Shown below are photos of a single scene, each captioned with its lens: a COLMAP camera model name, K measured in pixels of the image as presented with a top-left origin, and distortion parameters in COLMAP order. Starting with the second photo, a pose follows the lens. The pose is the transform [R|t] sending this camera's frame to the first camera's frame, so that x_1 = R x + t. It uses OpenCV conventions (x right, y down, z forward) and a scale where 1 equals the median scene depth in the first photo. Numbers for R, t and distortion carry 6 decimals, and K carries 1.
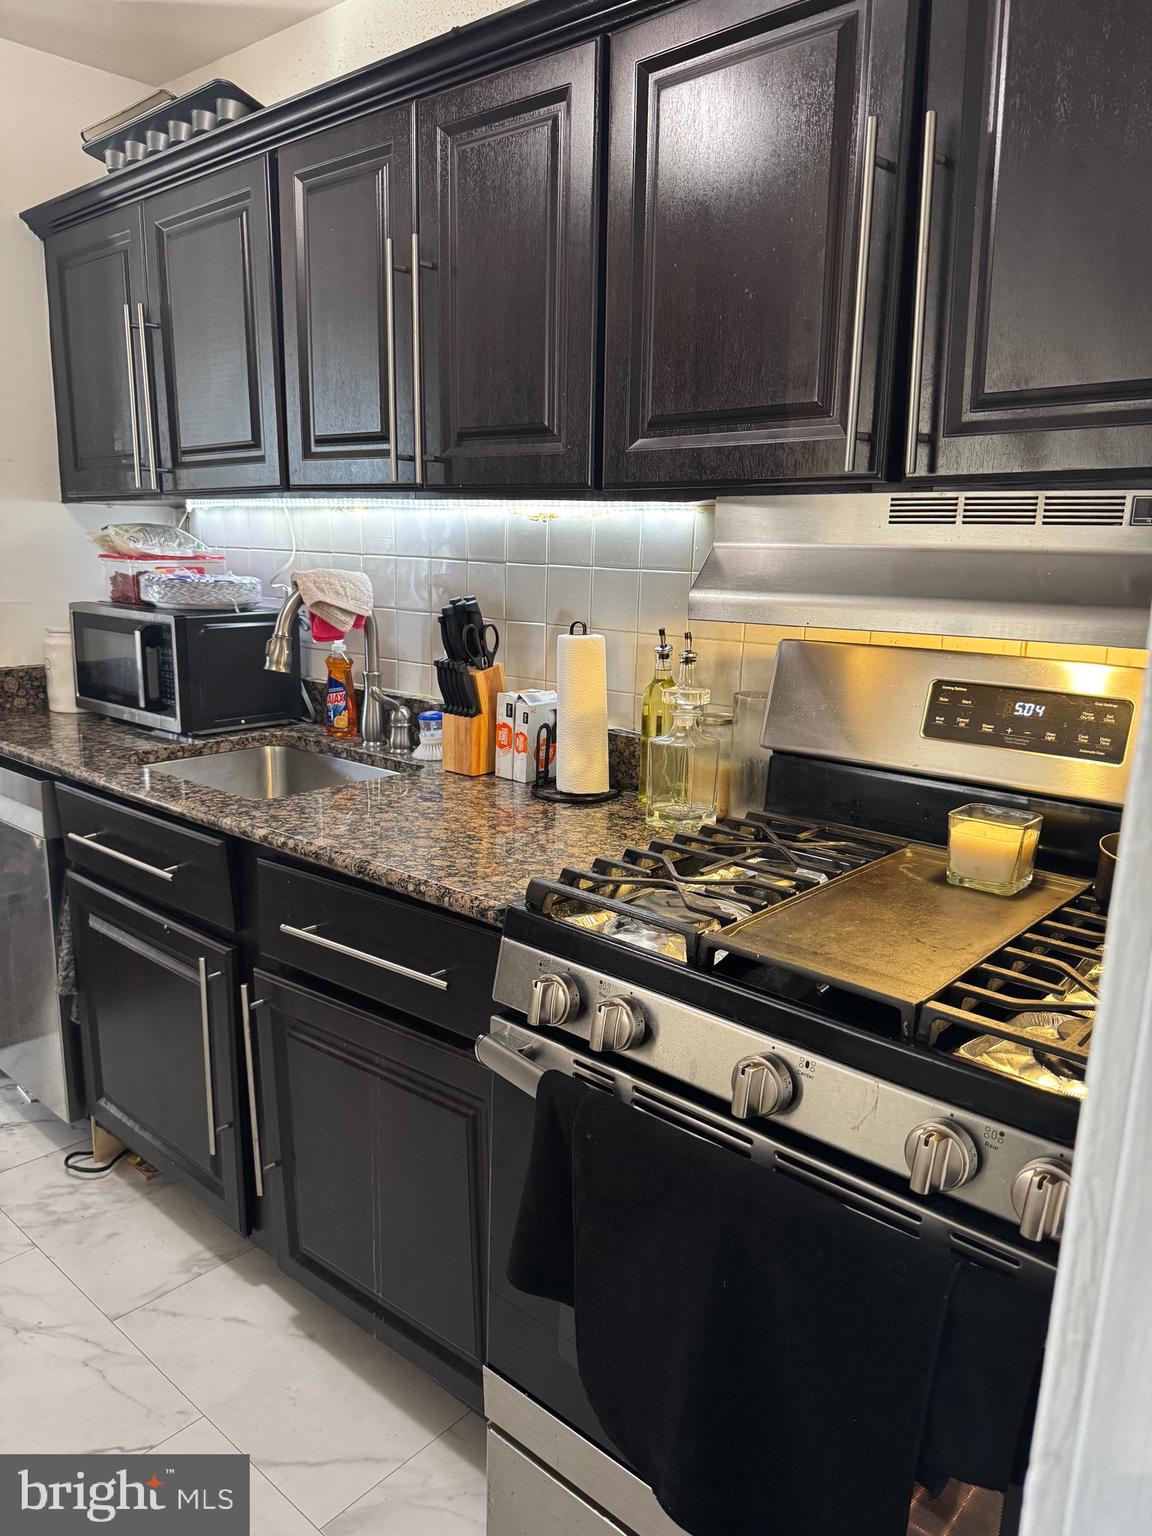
lens RADIAL K [[1077.1, 0, 578.2], [0, 1077.1, 777.9], [0, 0, 1]] dist [0.080145, -0.113937]
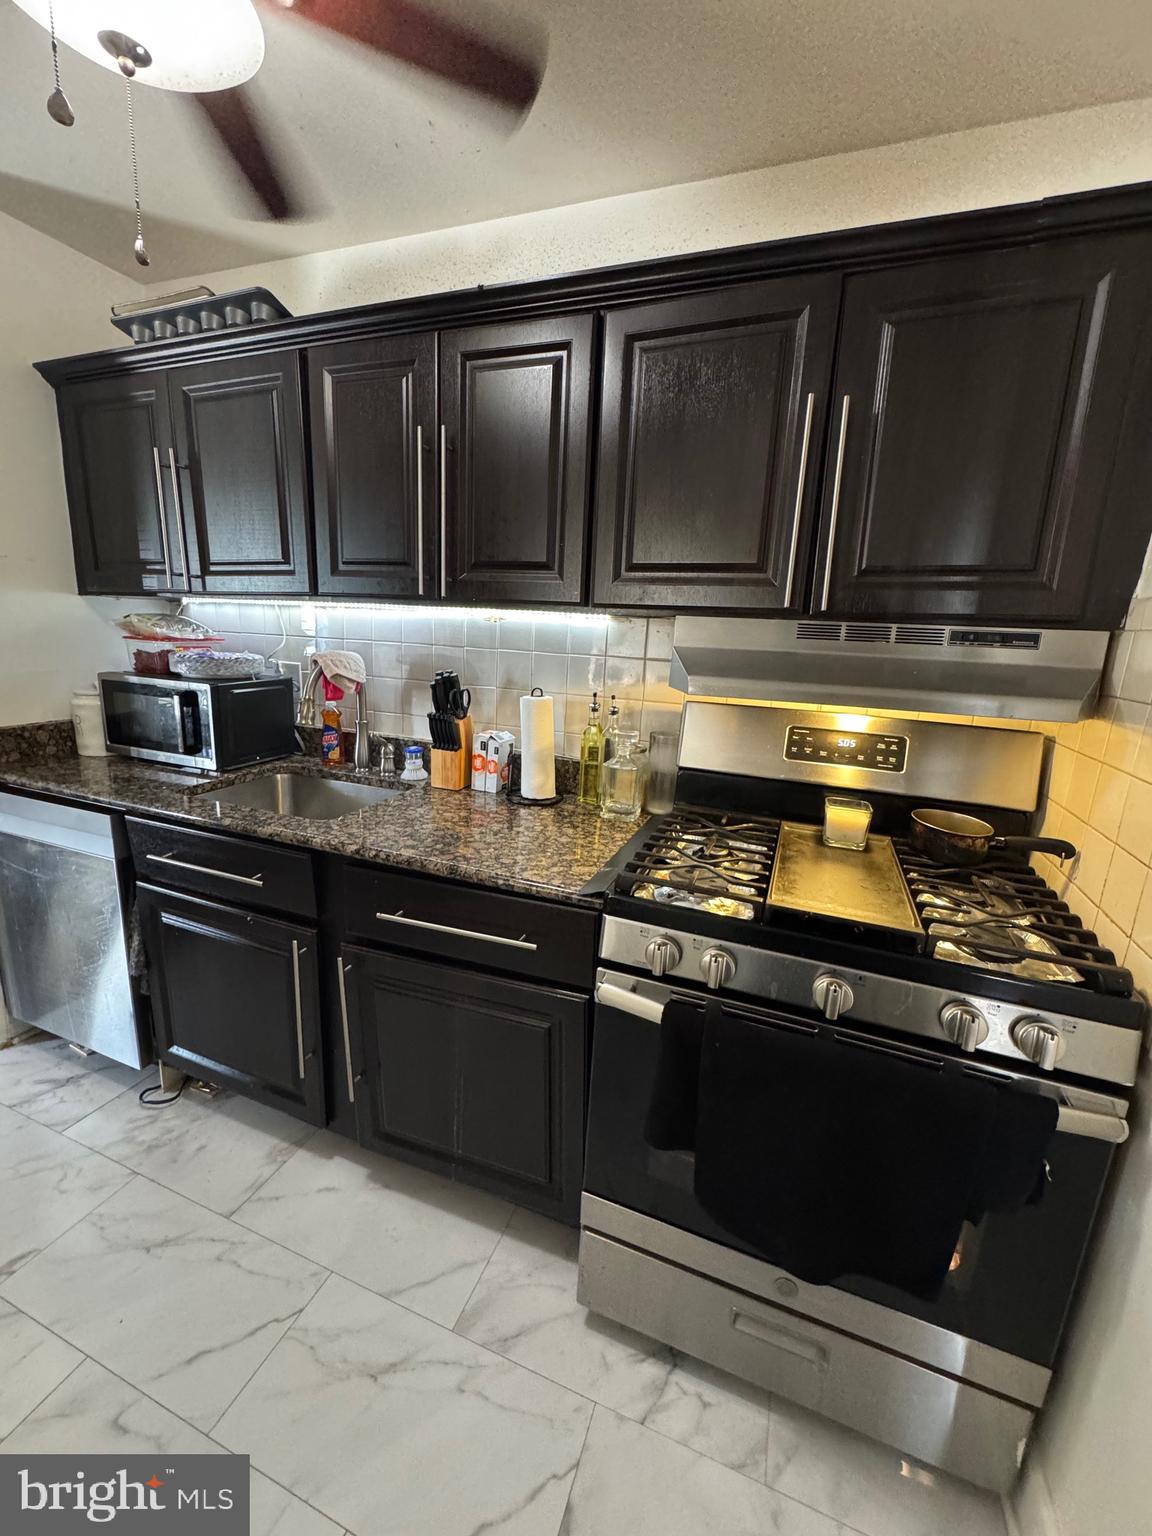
lens RADIAL K [[613.5, 0, 577.4], [0, 613.5, 767.8], [0, 0, 1]] dist [-0.004430, 0.001118]
pose [[0.936794, -0.055318, 0.345480, -0.245258], [0.049740, 0.998449, 0.024998, -0.047914], [-0.346328, -0.006233, 0.938093, 0.147732]]
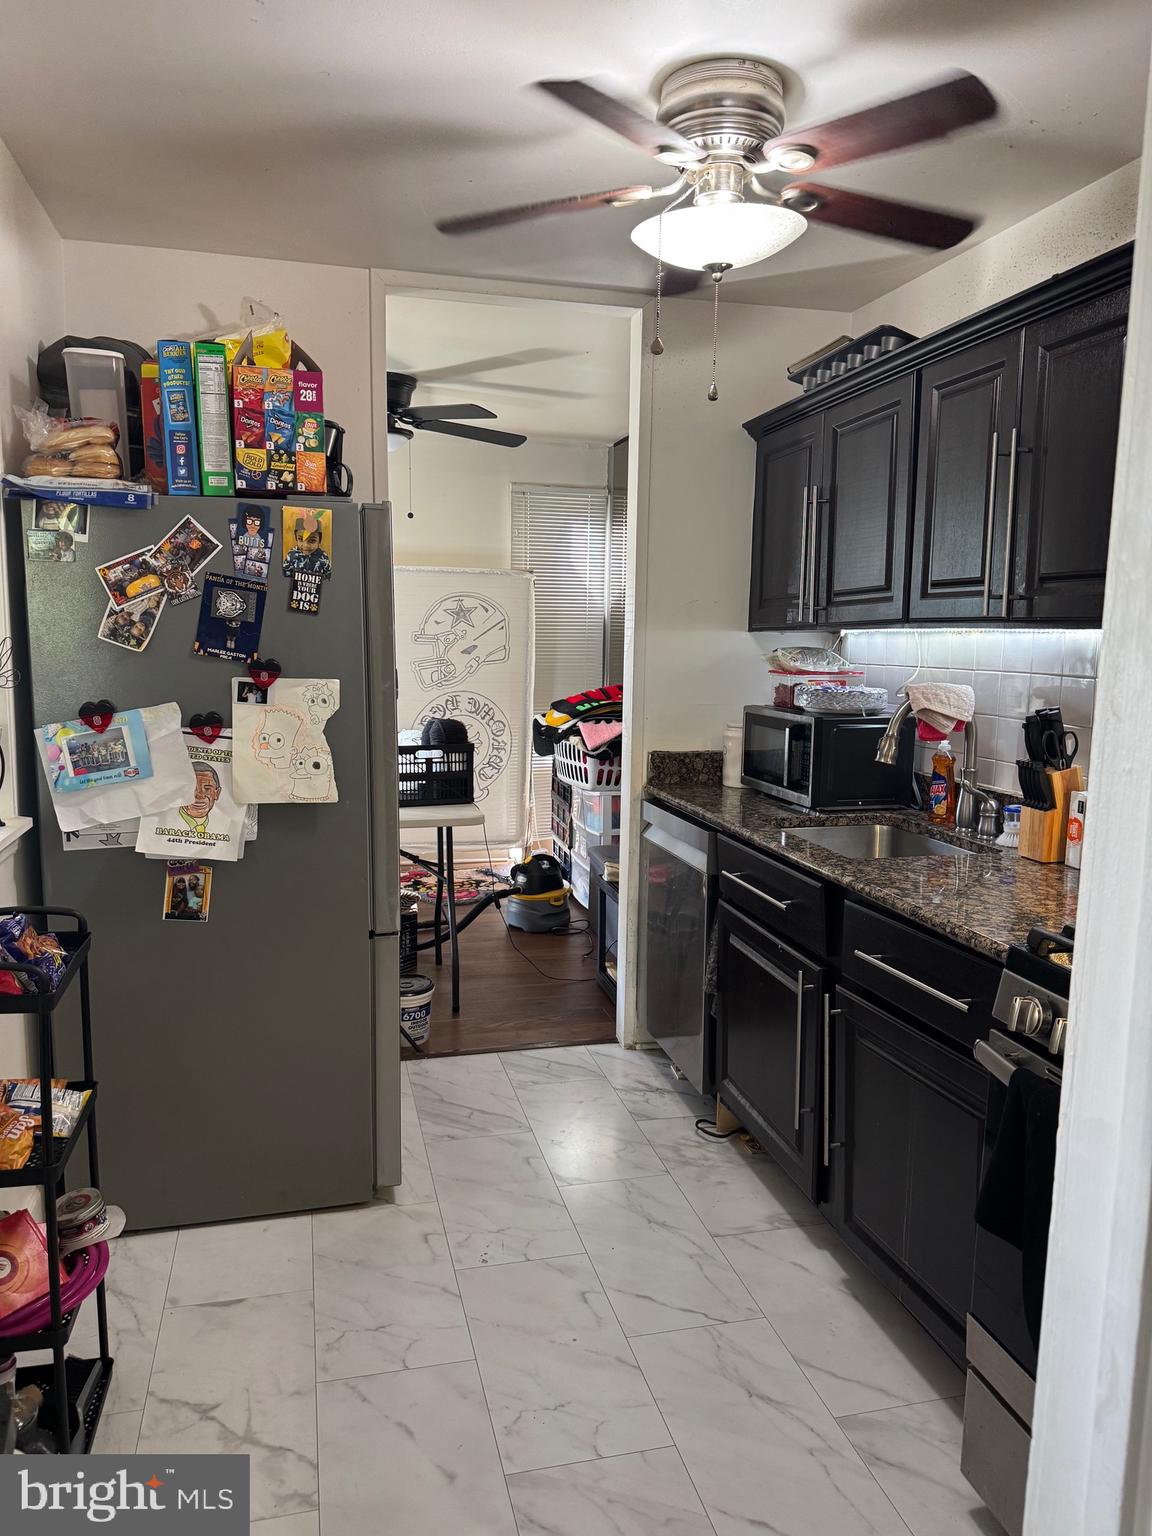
lens RADIAL K [[1077.1, 0, 577.1], [0, 1077.1, 774.7], [0, 0, 1]] dist [0.080145, -0.113937]
pose [[0.823589, 0.062236, -0.563762, 0.147447], [-0.116947, 0.991237, -0.061418, 0.036761], [0.554999, 0.116513, 0.823651, -0.247055]]
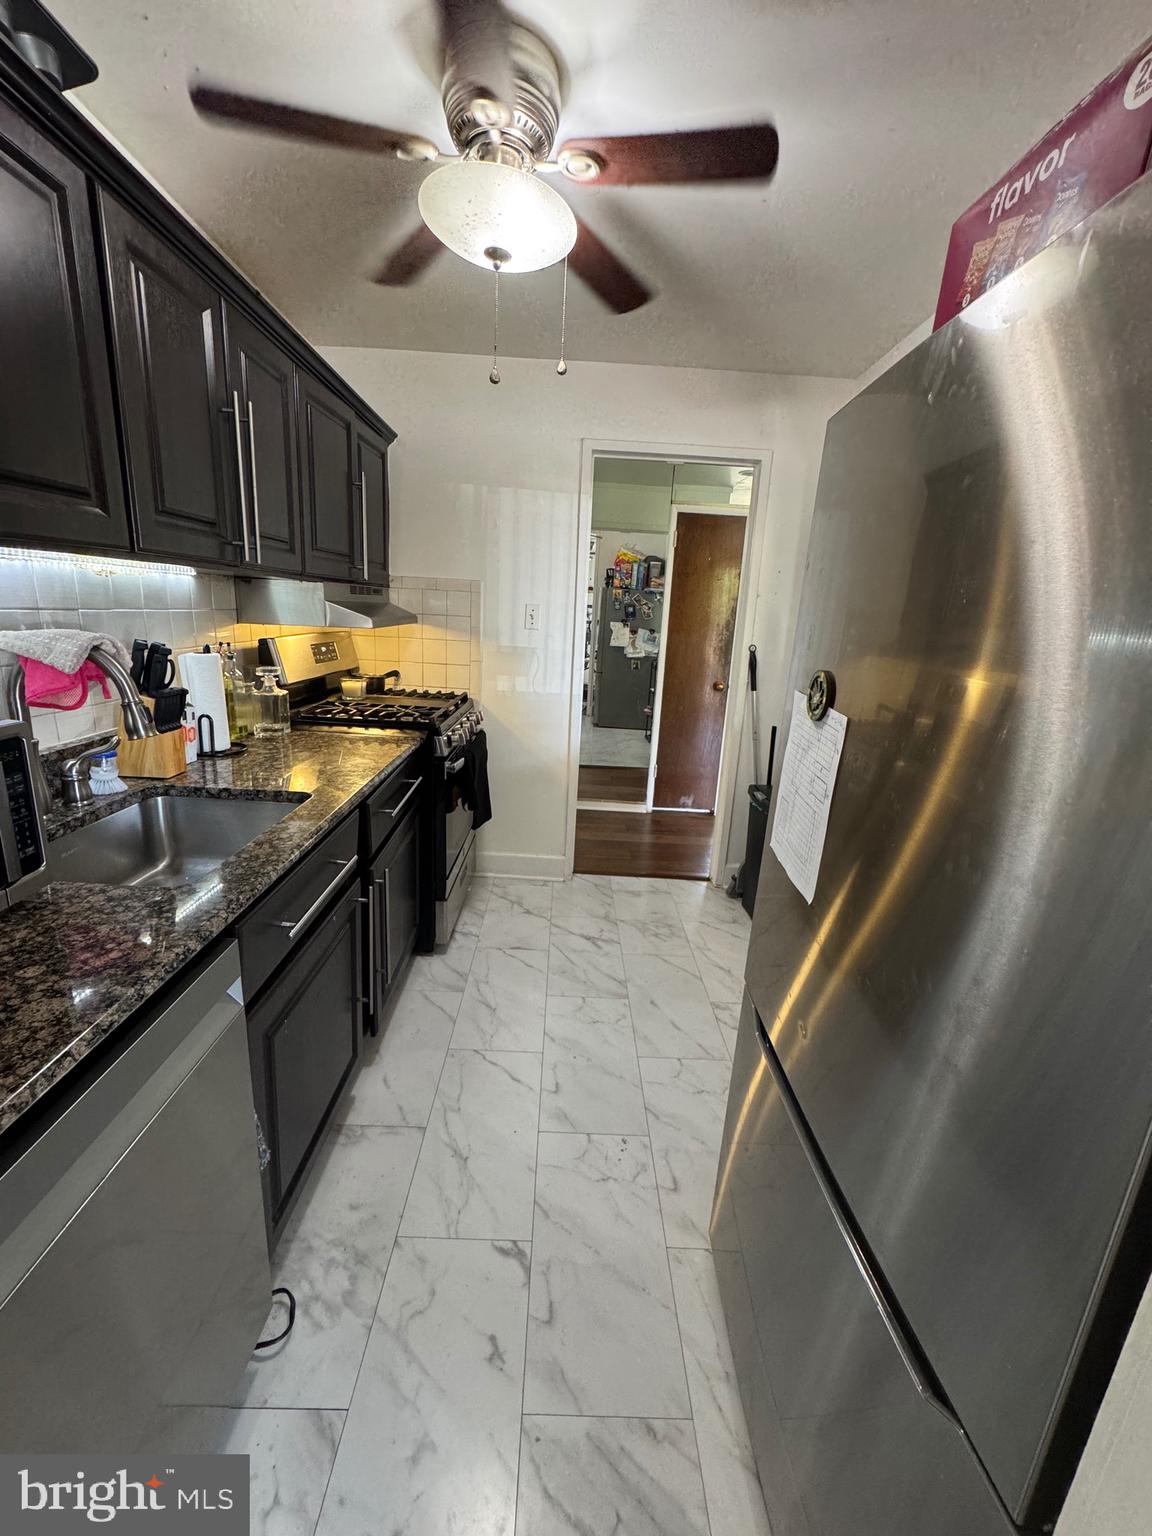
lens RADIAL K [[613.5, 0, 572.5], [0, 613.5, 767.3], [0, 0, 1]] dist [-0.004430, 0.001118]
pose [[-0.660659, -0.244999, 0.709581, -1.011570], [0.090951, 0.912156, 0.399623, -0.280088], [-0.745156, 0.328552, -0.580341, 1.134143]]
